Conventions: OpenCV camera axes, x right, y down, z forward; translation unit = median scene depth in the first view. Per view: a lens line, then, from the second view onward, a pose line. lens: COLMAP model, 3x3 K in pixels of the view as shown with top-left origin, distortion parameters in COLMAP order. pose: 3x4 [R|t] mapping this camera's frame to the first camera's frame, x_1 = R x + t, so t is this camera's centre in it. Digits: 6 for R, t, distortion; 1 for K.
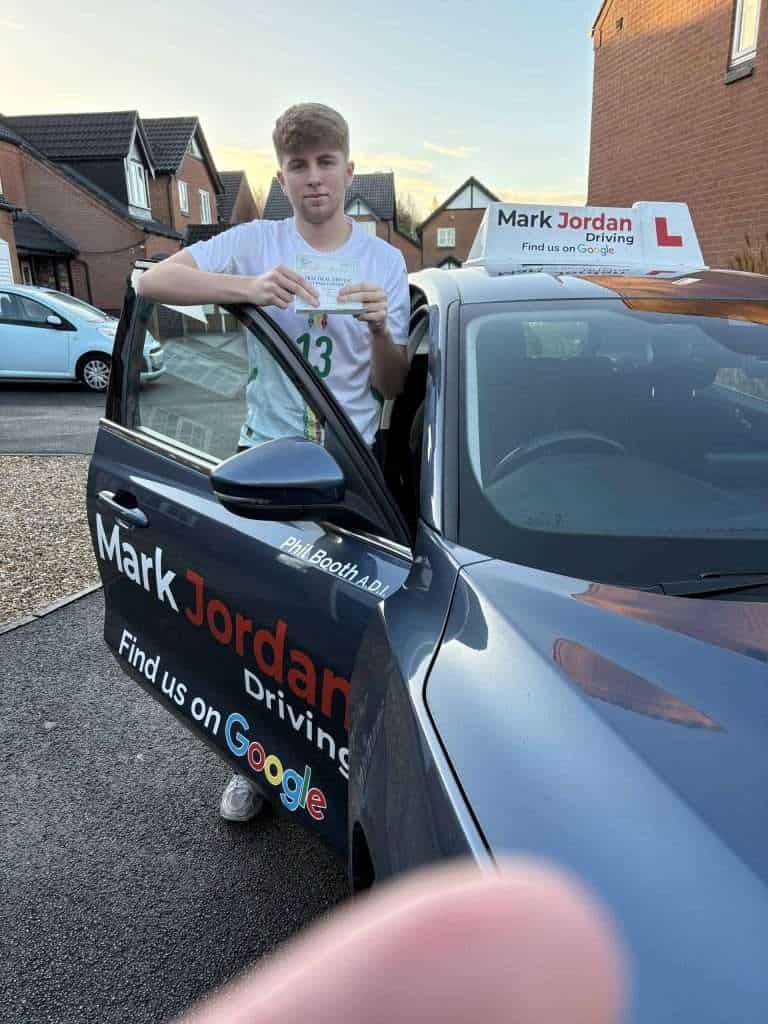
lens RADIAL K [[862.4, 0, 373.1], [0, 862.4, 521.3], [0, 0, 1]] dist [0.004370, 0.010252]
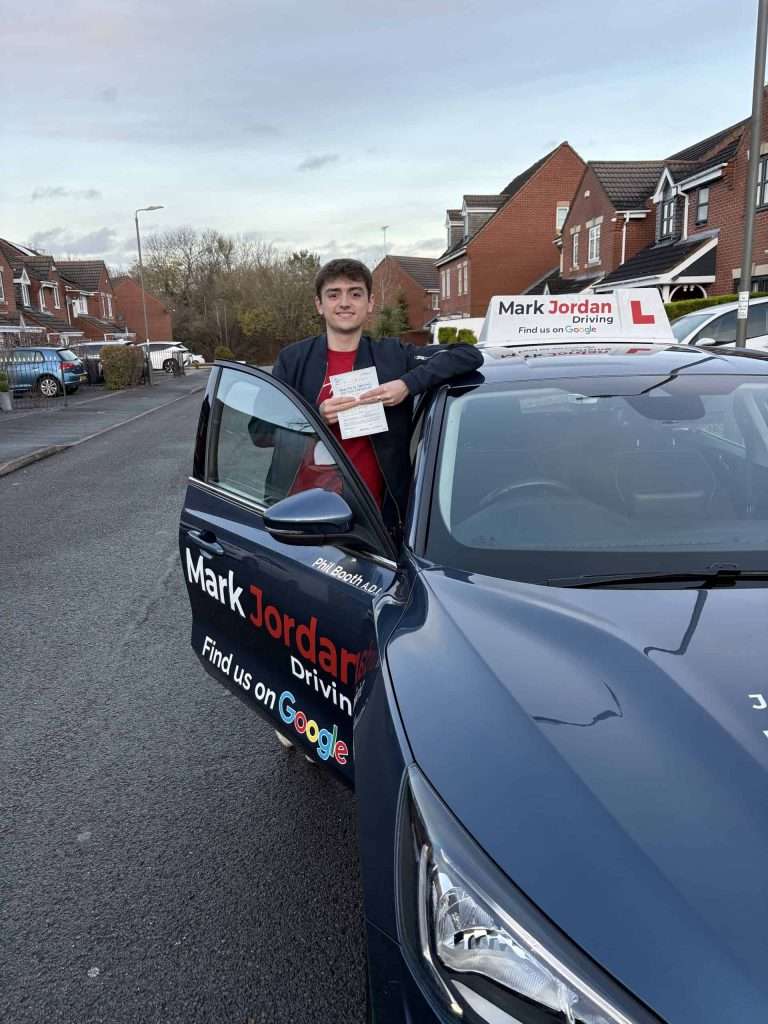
lens RADIAL K [[862.4, 0, 341.9], [0, 862.4, 504.5], [0, 0, 1]] dist [0.004370, 0.010252]
pose [[0.991712, -0.021414, -0.126686, 0.110657], [0.011802, 0.997027, -0.076143, 0.034767], [0.127940, 0.074017, 0.989016, -0.367279]]
